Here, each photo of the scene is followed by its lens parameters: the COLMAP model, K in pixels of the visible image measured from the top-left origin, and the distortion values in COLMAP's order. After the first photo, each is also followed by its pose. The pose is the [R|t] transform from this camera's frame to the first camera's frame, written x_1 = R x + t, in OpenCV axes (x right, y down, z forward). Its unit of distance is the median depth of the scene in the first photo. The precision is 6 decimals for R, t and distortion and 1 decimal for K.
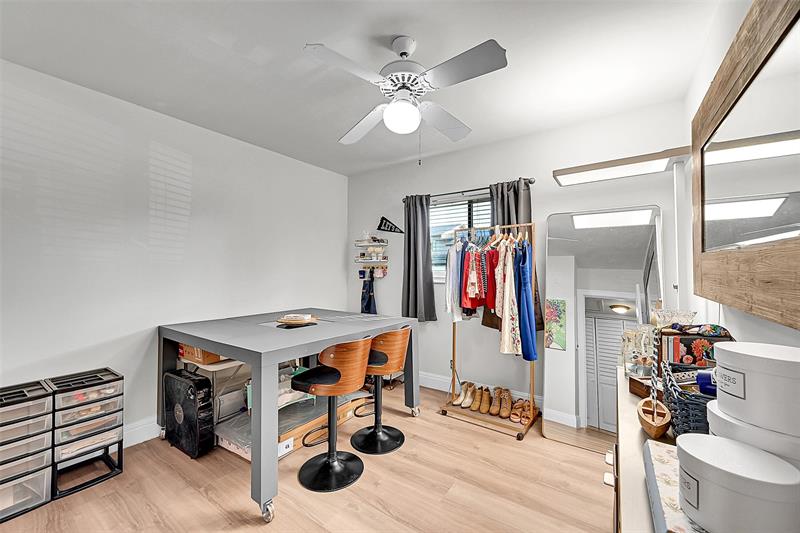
lens RADIAL K [[314.1, 0, 400.0], [0, 314.1, 266.5], [0, 0, 1]] dist [0.001050, 0.000865]
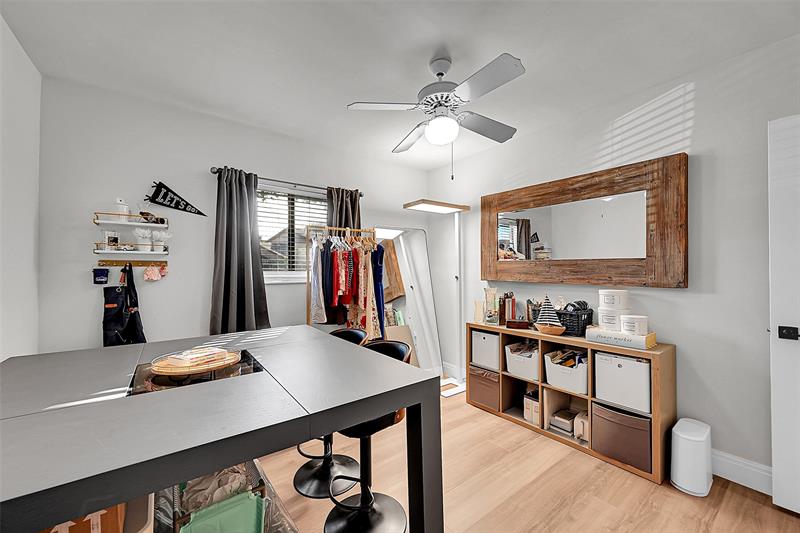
lens RADIAL K [[314.1, 0, 400.0], [0, 314.1, 266.5], [0, 0, 1]] dist [0.001050, 0.000865]
pose [[0.319303, 0.011877, 0.947578, -0.498773], [-0.009202, 0.999913, -0.009432, 0.009628], [-0.947608, -0.005708, 0.319385, 0.355779]]
